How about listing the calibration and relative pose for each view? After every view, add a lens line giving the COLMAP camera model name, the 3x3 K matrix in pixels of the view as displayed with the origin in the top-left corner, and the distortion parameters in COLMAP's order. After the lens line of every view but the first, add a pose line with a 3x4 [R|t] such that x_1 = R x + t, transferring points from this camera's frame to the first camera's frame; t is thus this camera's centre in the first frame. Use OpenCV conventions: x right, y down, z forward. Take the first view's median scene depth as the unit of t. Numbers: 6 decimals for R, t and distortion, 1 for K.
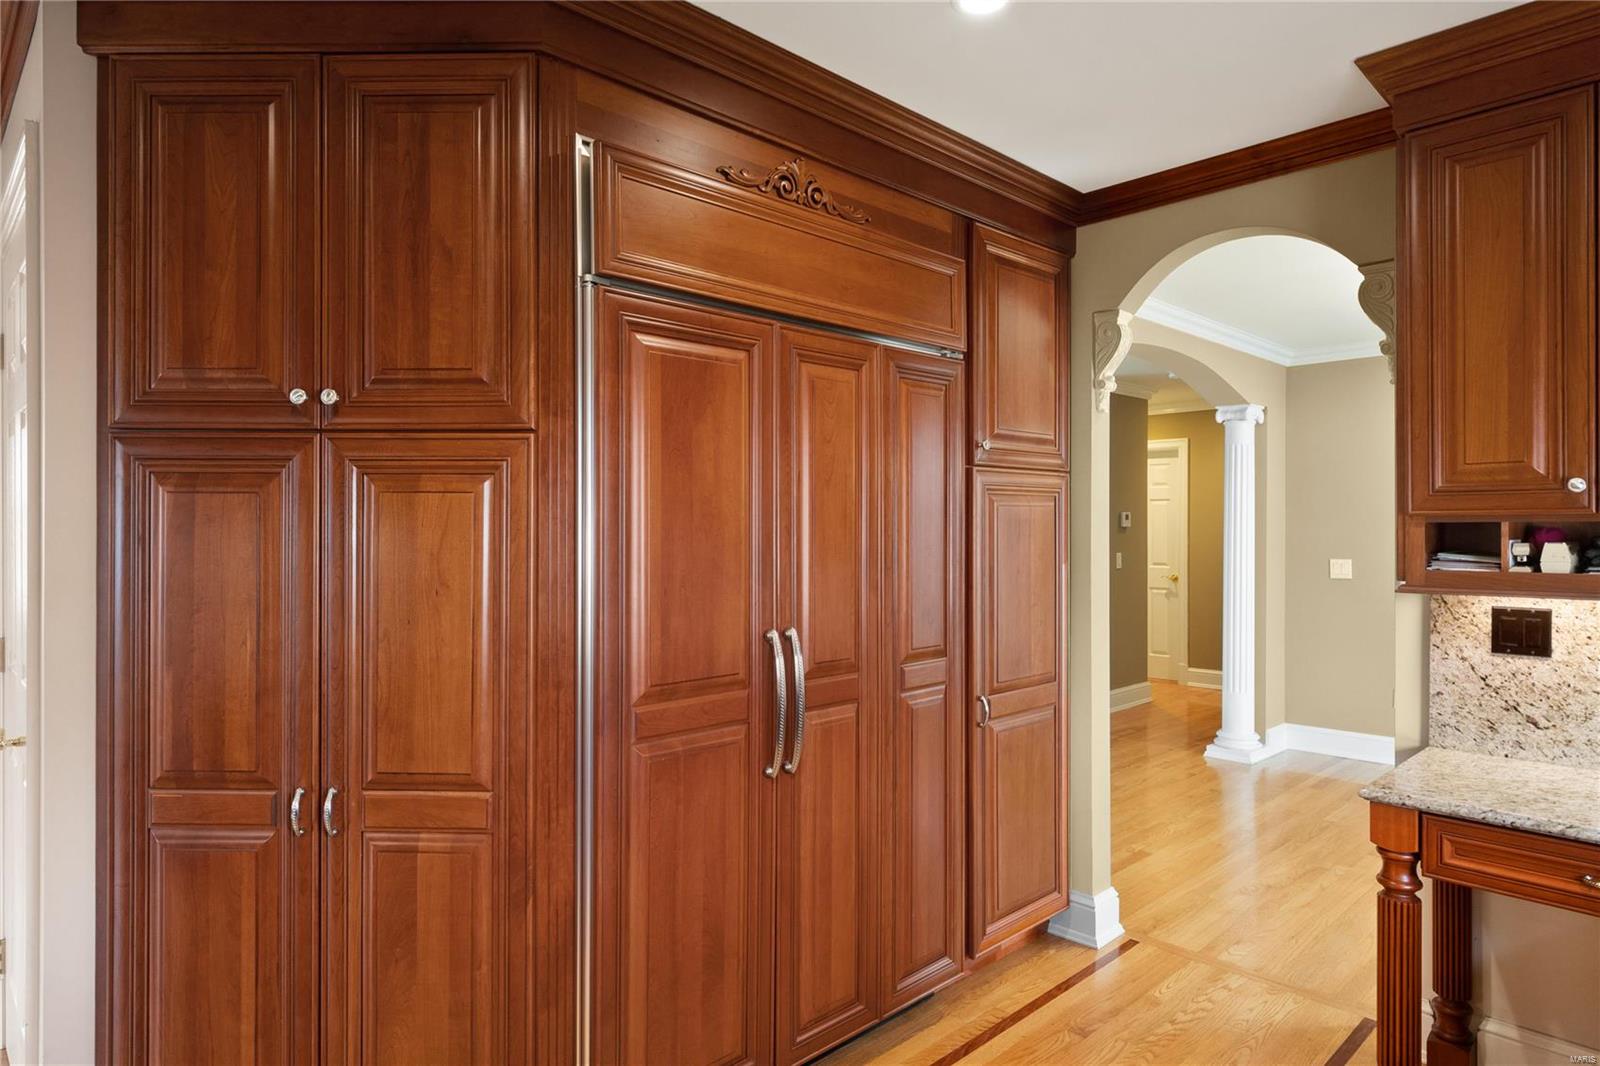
lens RADIAL K [[928.4, 0, 801.2], [0, 928.4, 532.7], [0, 0, 1]] dist [0.012437, -0.004952]
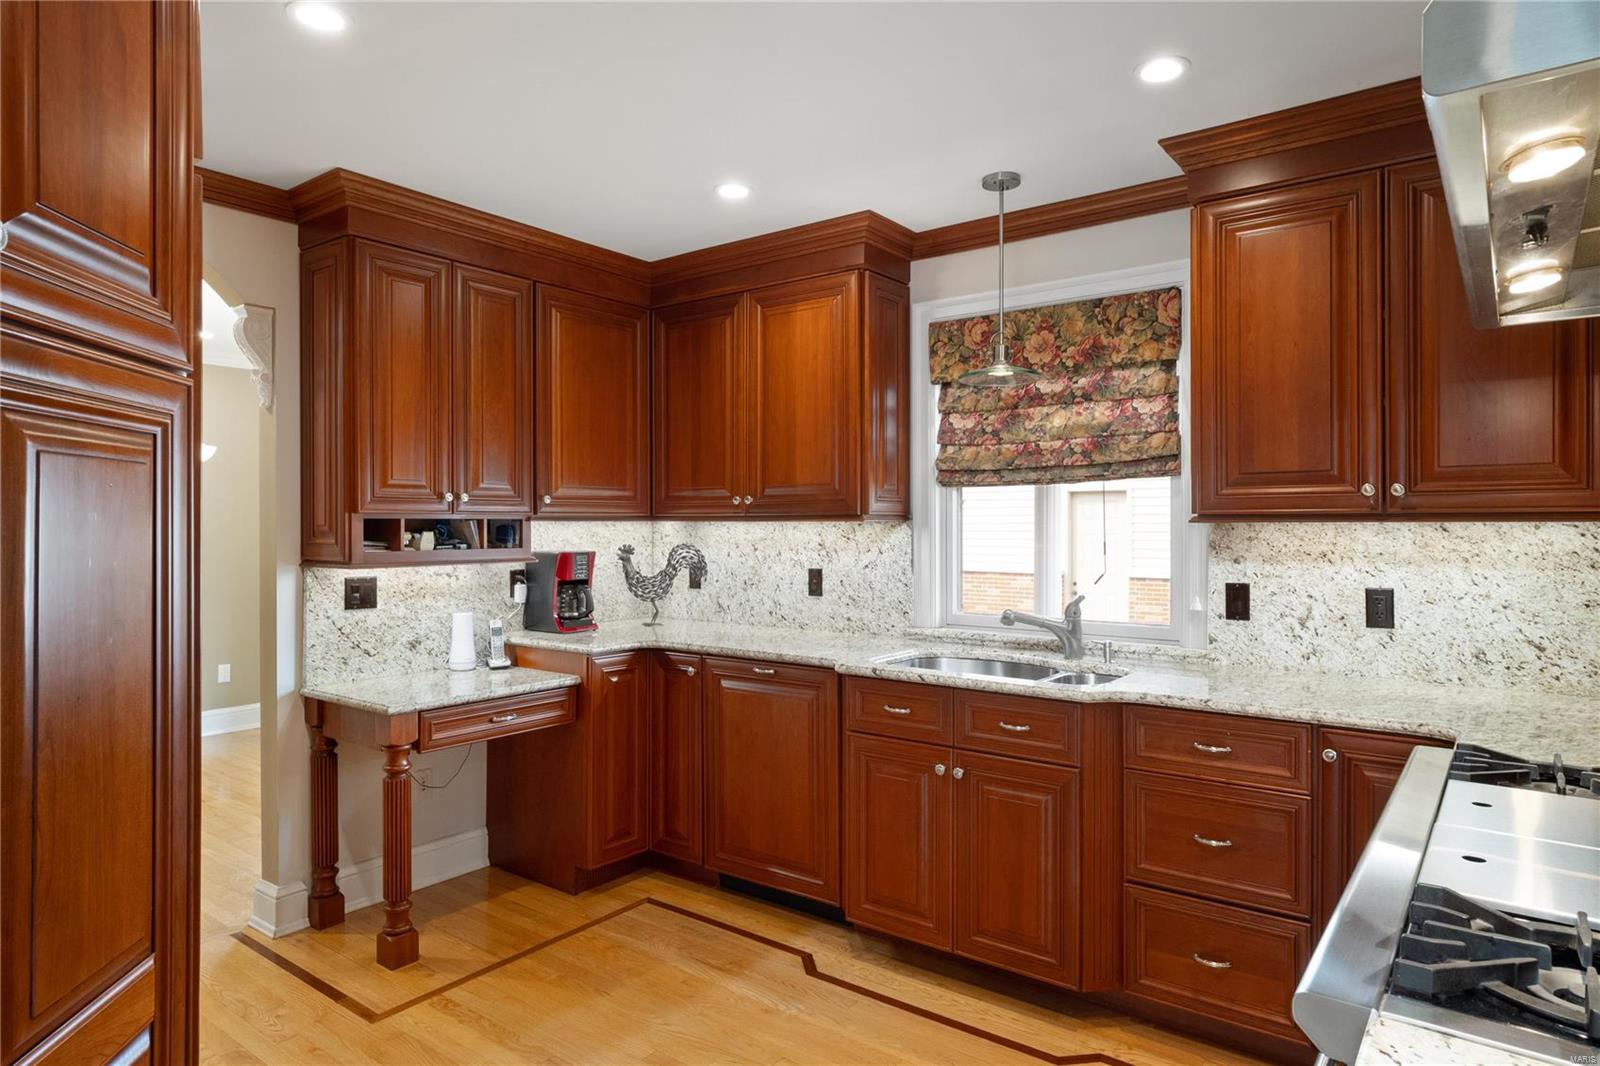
lens RADIAL K [[928.4, 0, 804.4], [0, 928.4, 527.7], [0, 0, 1]] dist [0.012437, -0.004952]
pose [[-0.162884, 0.000849, 0.986645, -0.799369], [-0.001359, 0.999998, -0.001085, 0.003439], [-0.986644, -0.001517, -0.162882, 0.553994]]
